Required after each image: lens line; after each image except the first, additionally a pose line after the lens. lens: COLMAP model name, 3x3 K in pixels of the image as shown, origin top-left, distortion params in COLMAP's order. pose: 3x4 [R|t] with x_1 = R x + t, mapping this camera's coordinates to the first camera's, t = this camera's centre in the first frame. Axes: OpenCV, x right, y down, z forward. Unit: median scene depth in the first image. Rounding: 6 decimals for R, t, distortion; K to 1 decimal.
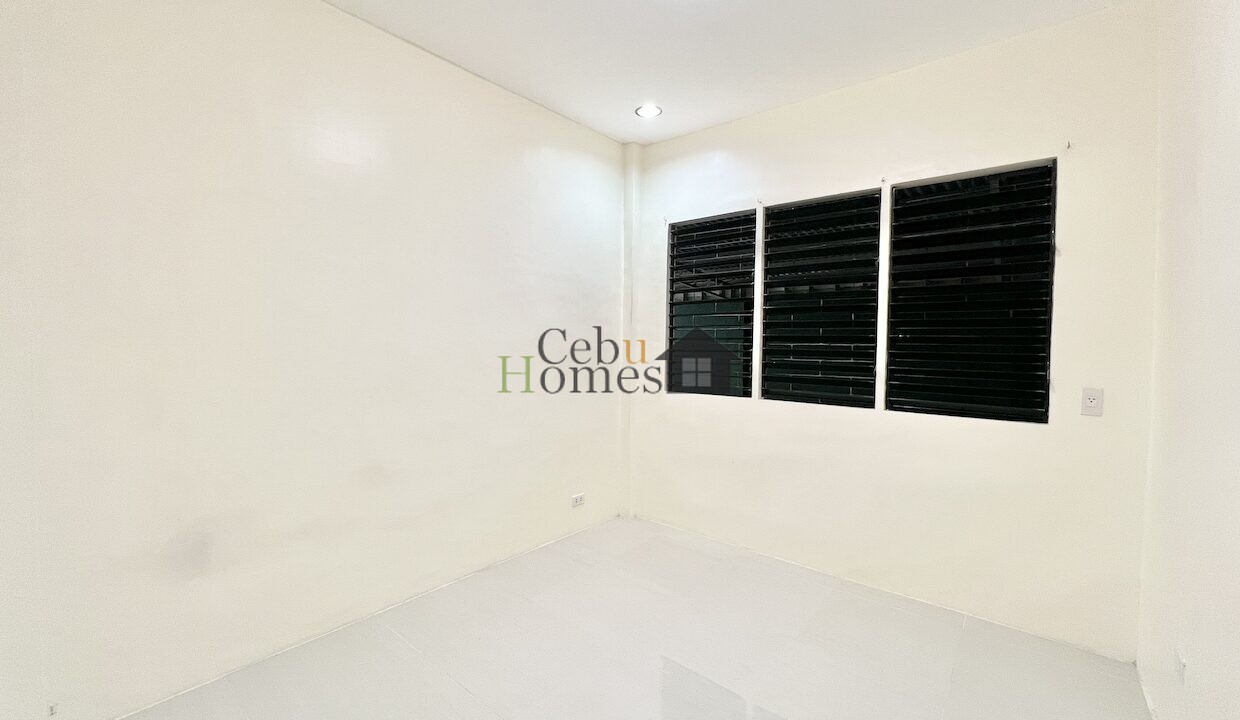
lens RADIAL K [[493.1, 0, 620.0], [0, 493.1, 360.0], [0, 0, 1]] dist [0.000554, -0.000107]
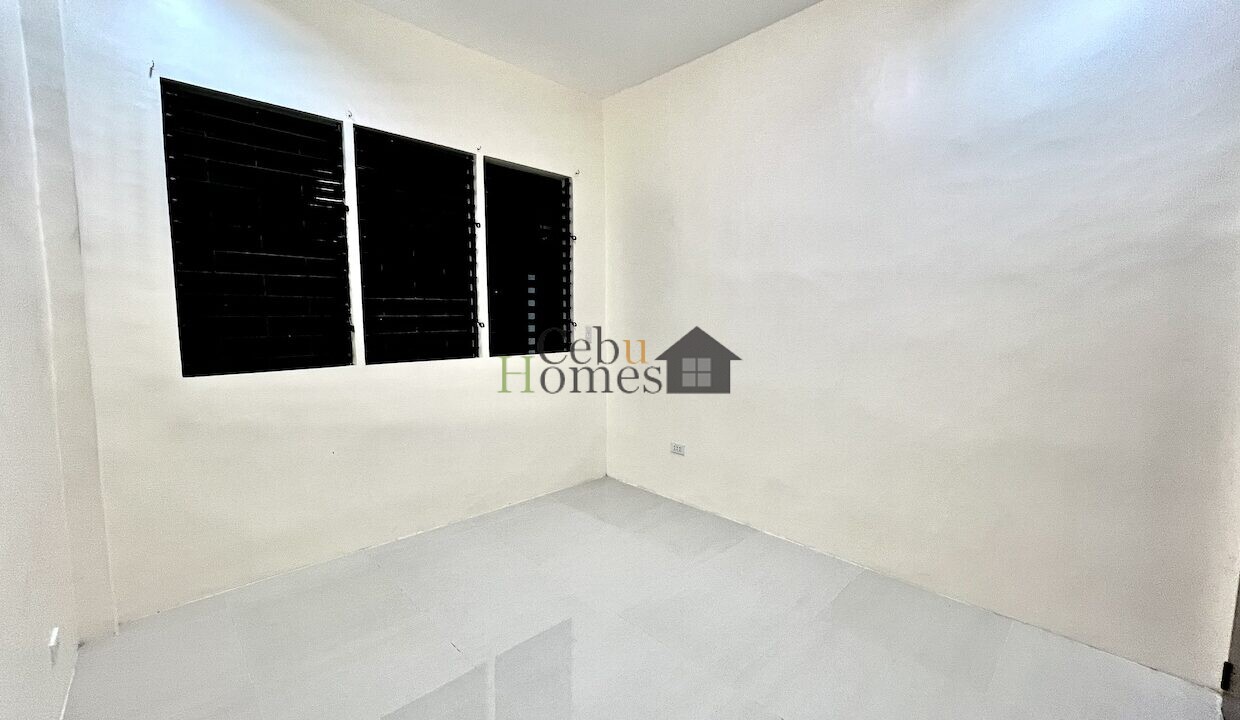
lens RADIAL K [[493.1, 0, 620.0], [0, 493.1, 360.0], [0, 0, 1]] dist [0.000554, -0.000107]
pose [[0.126682, -0.120333, 0.984617, -0.473535], [0.019374, 0.992725, 0.118831, -0.019278], [-0.991754, 0.004022, 0.128092, 0.486519]]
